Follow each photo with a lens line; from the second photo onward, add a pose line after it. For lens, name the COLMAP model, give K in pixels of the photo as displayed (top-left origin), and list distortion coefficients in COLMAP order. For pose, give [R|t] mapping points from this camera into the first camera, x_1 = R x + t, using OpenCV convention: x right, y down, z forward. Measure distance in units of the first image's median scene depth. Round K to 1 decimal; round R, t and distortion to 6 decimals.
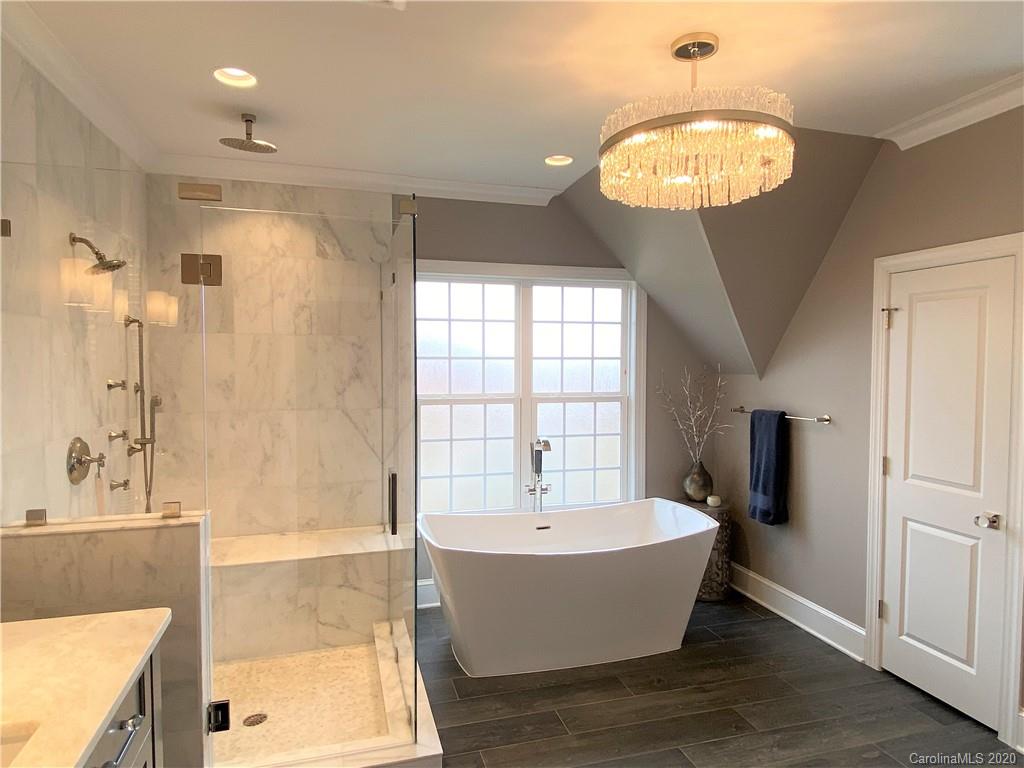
lens RADIAL K [[626.5, 0, 512.0], [0, 626.5, 384.0], [0, 0, 1]] dist [0.057601, -0.050969]
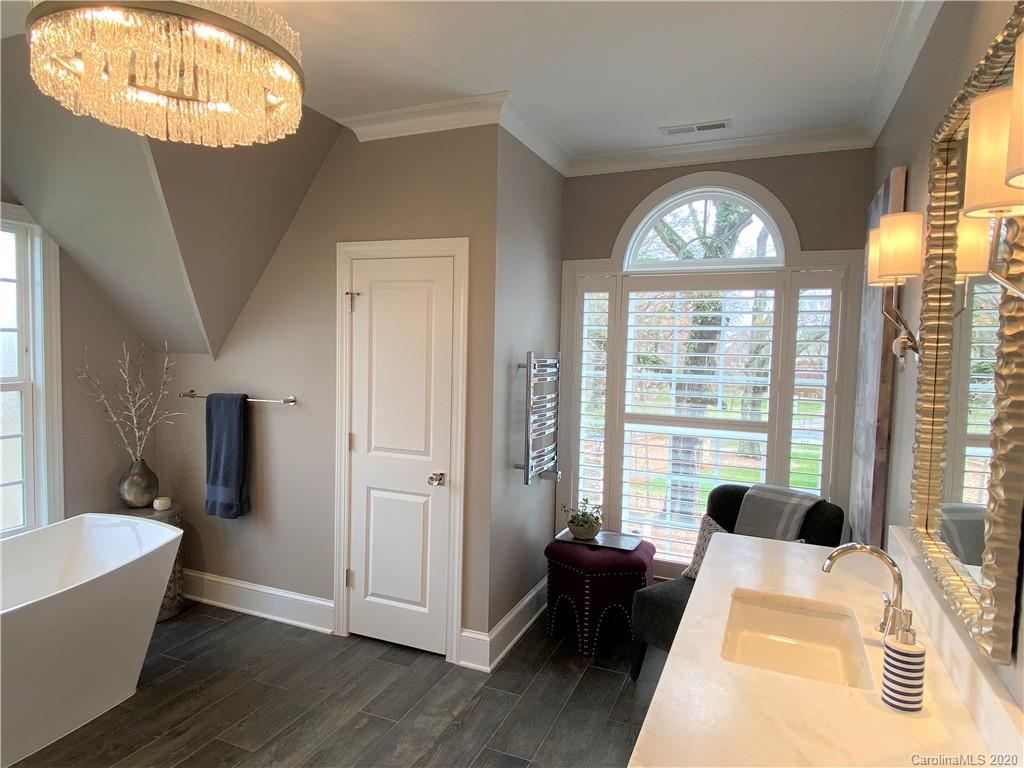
lens RADIAL K [[626.5, 0, 512.0], [0, 626.5, 384.0], [0, 0, 1]] dist [0.057601, -0.050969]
pose [[0.630809, -0.030532, 0.775337, -0.050009], [0.006870, 0.999406, 0.033767, -0.000353], [-0.775907, -0.015974, 0.630644, 0.130642]]
